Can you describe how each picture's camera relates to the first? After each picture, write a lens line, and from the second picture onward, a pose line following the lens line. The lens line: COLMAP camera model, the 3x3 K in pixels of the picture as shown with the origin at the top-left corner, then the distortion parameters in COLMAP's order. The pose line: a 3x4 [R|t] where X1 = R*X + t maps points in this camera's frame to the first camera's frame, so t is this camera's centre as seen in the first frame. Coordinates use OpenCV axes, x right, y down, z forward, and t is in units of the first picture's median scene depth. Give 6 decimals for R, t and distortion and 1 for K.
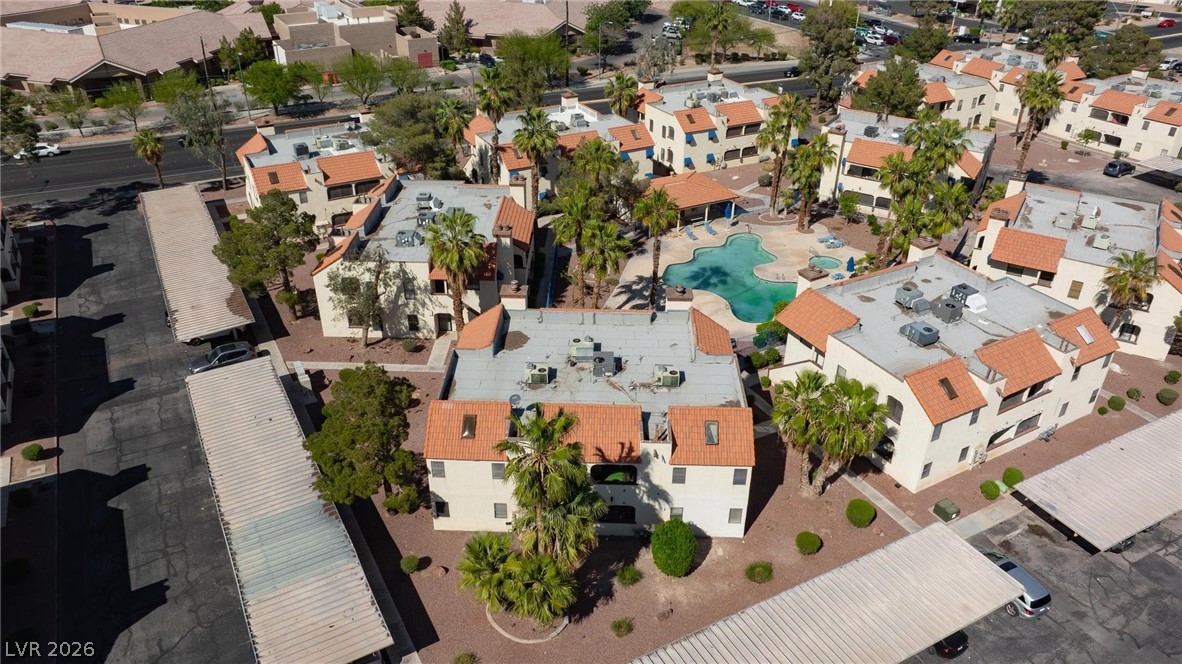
lens RADIAL K [[841.1, 0, 591.2], [0, 841.1, 288.8], [0, 0, 1]] dist [-0.101628, 0.120650]
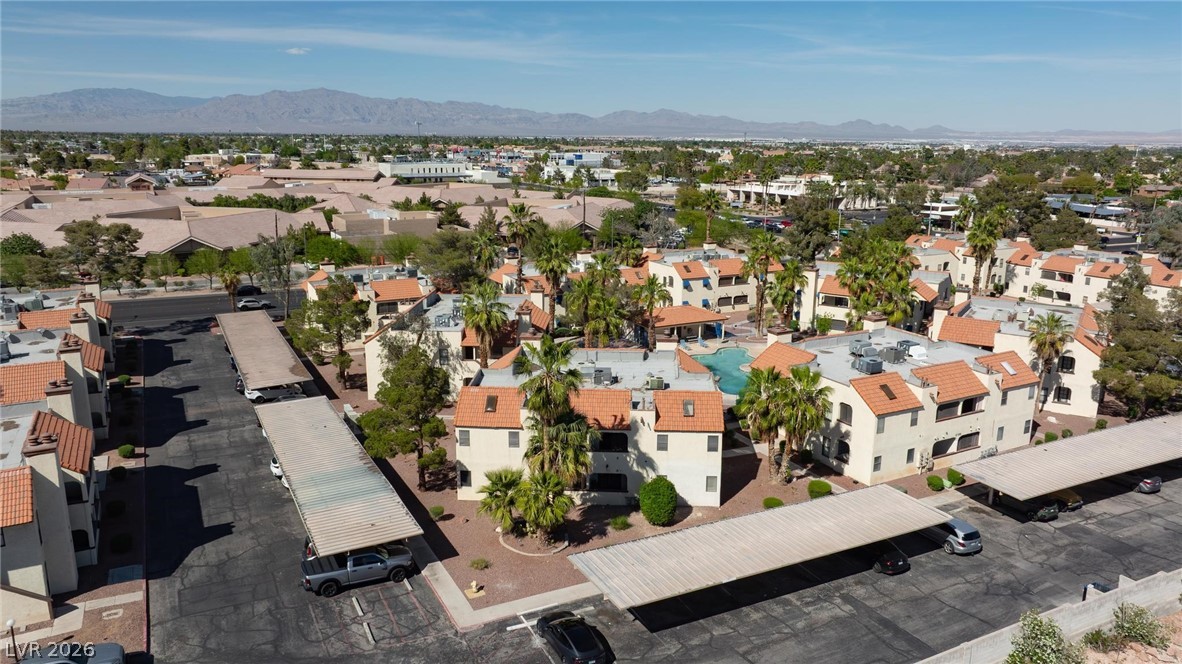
lens RADIAL K [[841.1, 0, 591.2], [0, 841.1, 288.8], [0, 0, 1]] dist [-0.101628, 0.120650]
pose [[0.999642, 0.001495, -0.026712, 0.024812], [-0.009667, 0.951166, -0.308529, 0.280074], [0.024946, 0.308676, 0.950840, -0.162834]]
